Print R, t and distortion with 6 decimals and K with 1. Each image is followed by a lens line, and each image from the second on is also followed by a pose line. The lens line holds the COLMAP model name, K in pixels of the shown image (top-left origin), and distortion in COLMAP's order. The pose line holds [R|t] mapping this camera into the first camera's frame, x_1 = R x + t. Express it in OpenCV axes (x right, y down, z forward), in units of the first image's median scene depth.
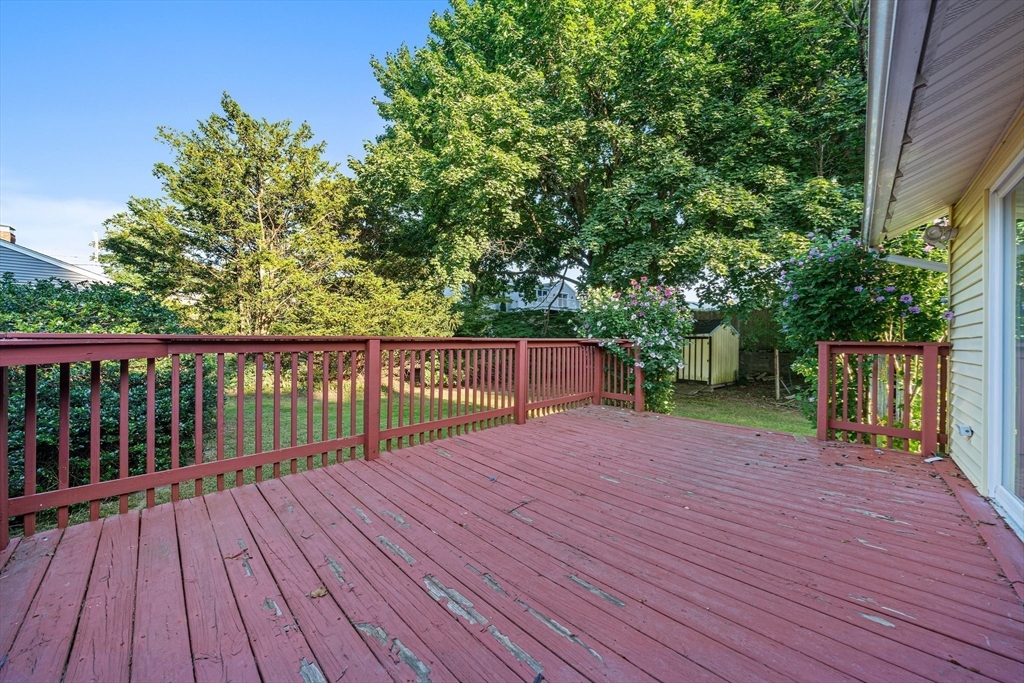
lens RADIAL K [[355.2, 0, 508.9], [0, 355.2, 338.4], [0, 0, 1]] dist [-0.008215, 0.000563]
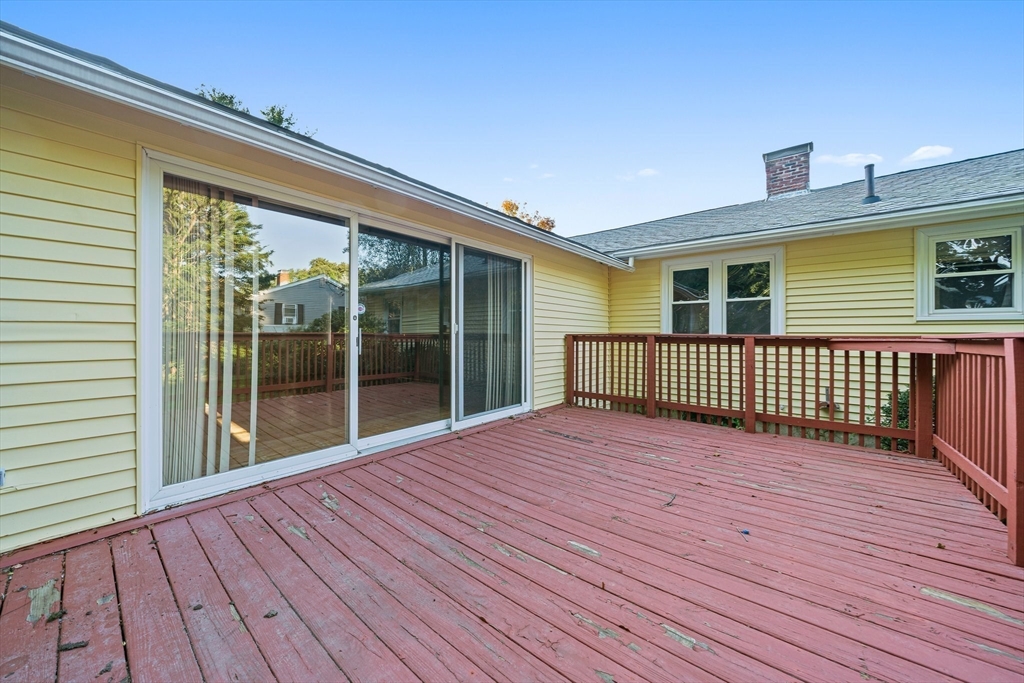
lens RADIAL K [[355.2, 0, 514.3], [0, 355.2, 335.0], [0, 0, 1]] dist [-0.008215, 0.000563]
pose [[-0.996592, -0.011660, -0.081664, 0.623749], [-0.010929, 0.999896, -0.009395, 0.020718], [0.081765, -0.008470, -0.996616, 2.191136]]
